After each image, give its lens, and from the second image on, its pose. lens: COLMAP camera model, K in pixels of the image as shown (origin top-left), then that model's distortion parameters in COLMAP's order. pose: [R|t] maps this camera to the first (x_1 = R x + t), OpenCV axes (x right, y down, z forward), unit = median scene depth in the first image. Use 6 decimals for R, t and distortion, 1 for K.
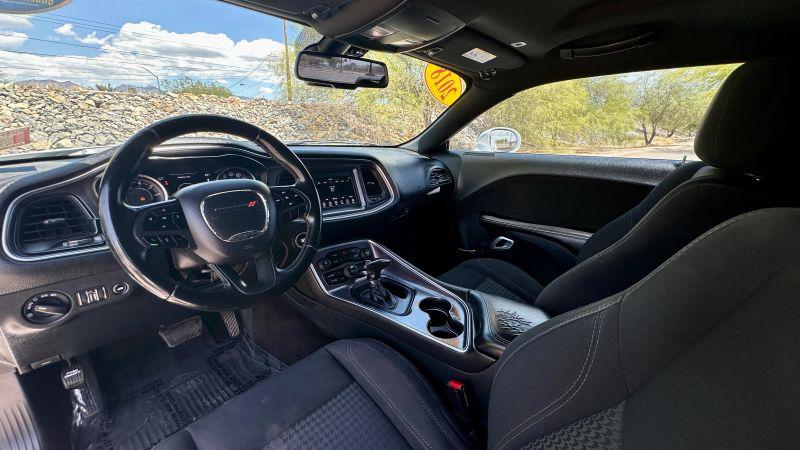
lens RADIAL K [[323.4, 0, 400.0], [0, 323.4, 225.0], [0, 0, 1]] dist [-0.000658, 0.000825]
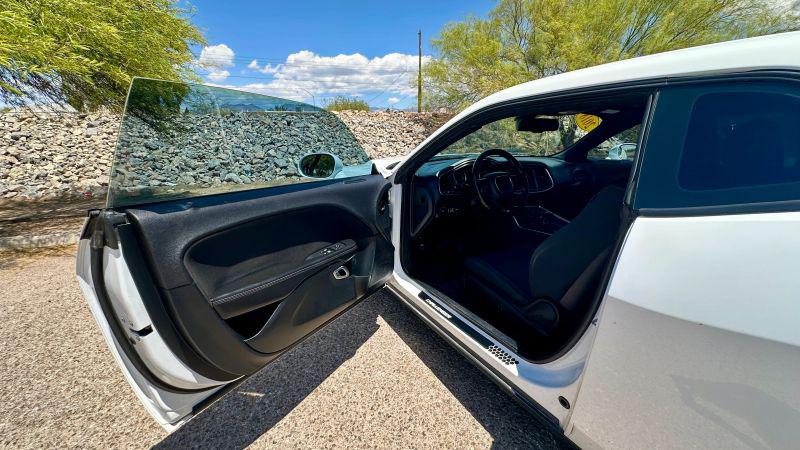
lens RADIAL K [[323.4, 0, 400.0], [0, 323.4, 225.0], [0, 0, 1]] dist [-0.000658, 0.000825]
pose [[0.937606, 0.062731, -0.341995, -0.019501], [-0.067347, 0.997728, -0.001628, 0.020854], [0.341116, 0.024559, 0.939700, -0.104301]]
